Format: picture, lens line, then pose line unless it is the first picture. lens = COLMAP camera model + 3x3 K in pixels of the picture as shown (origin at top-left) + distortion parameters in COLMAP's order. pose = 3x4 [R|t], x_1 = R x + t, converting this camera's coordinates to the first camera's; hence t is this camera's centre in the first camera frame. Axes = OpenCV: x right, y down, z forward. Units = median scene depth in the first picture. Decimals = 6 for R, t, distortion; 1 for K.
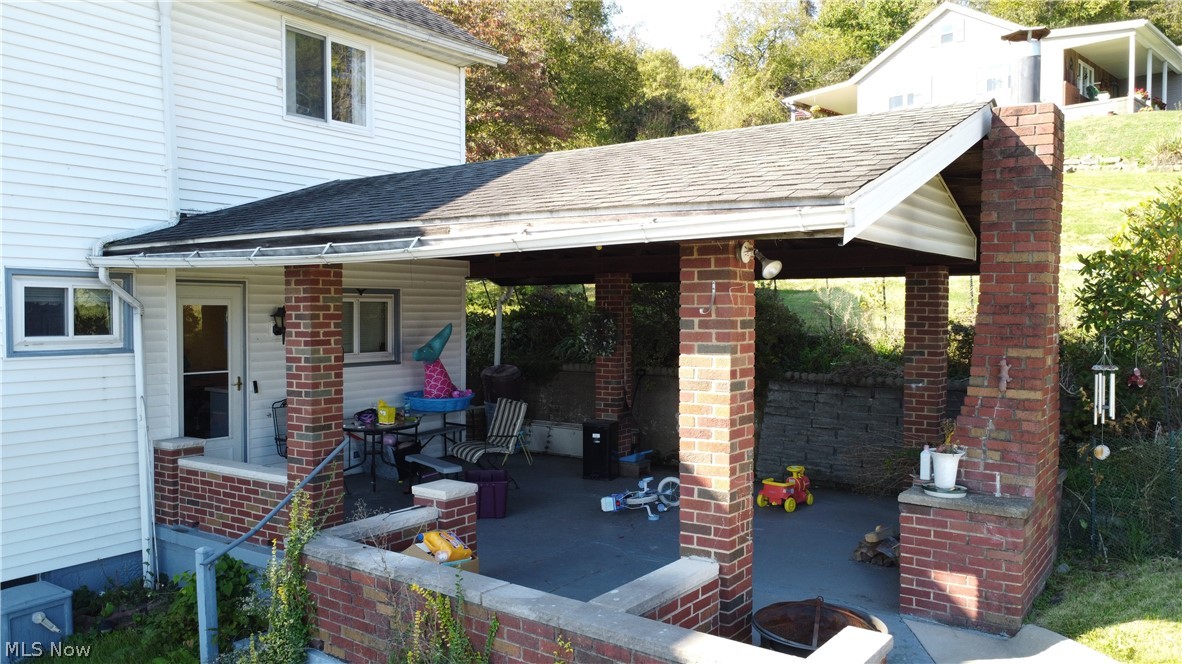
lens RADIAL K [[885.5, 0, 589.6], [0, 885.5, 336.4], [0, 0, 1]] dist [-0.002164, 0.000003]
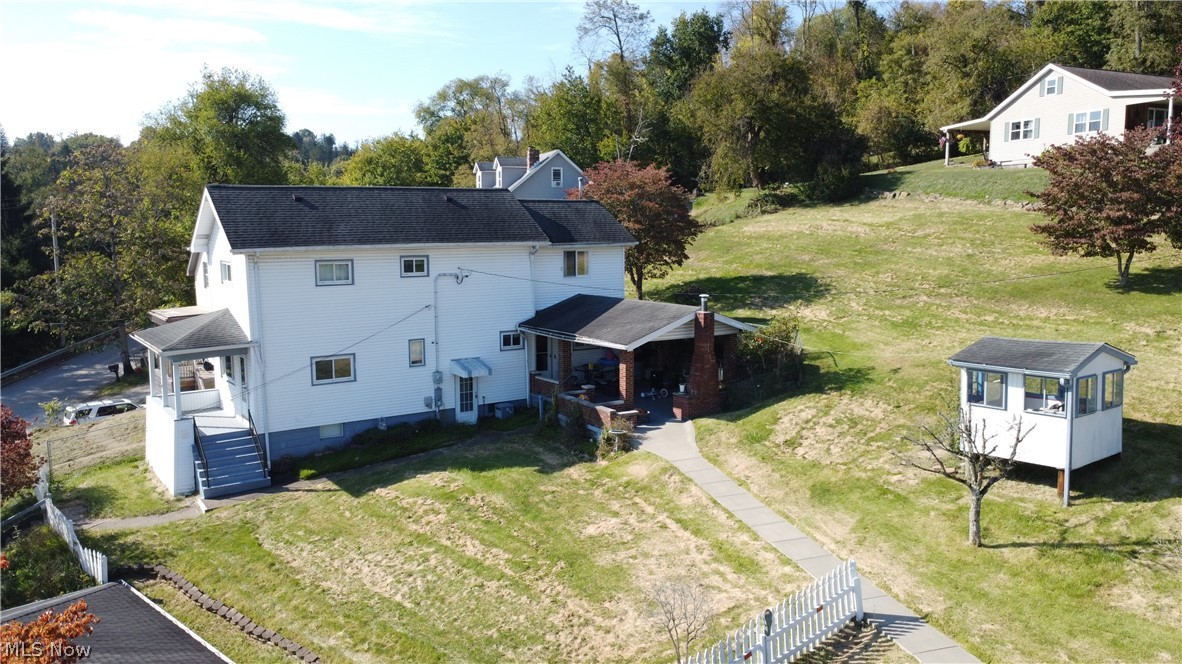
lens RADIAL K [[885.5, 0, 589.6], [0, 885.5, 336.4], [0, 0, 1]] dist [-0.002164, 0.000003]
pose [[0.935023, 0.038764, -0.352461, 1.126027], [-0.006945, 0.995818, 0.091098, -0.392076], [0.354518, -0.082731, 0.931382, -2.530262]]
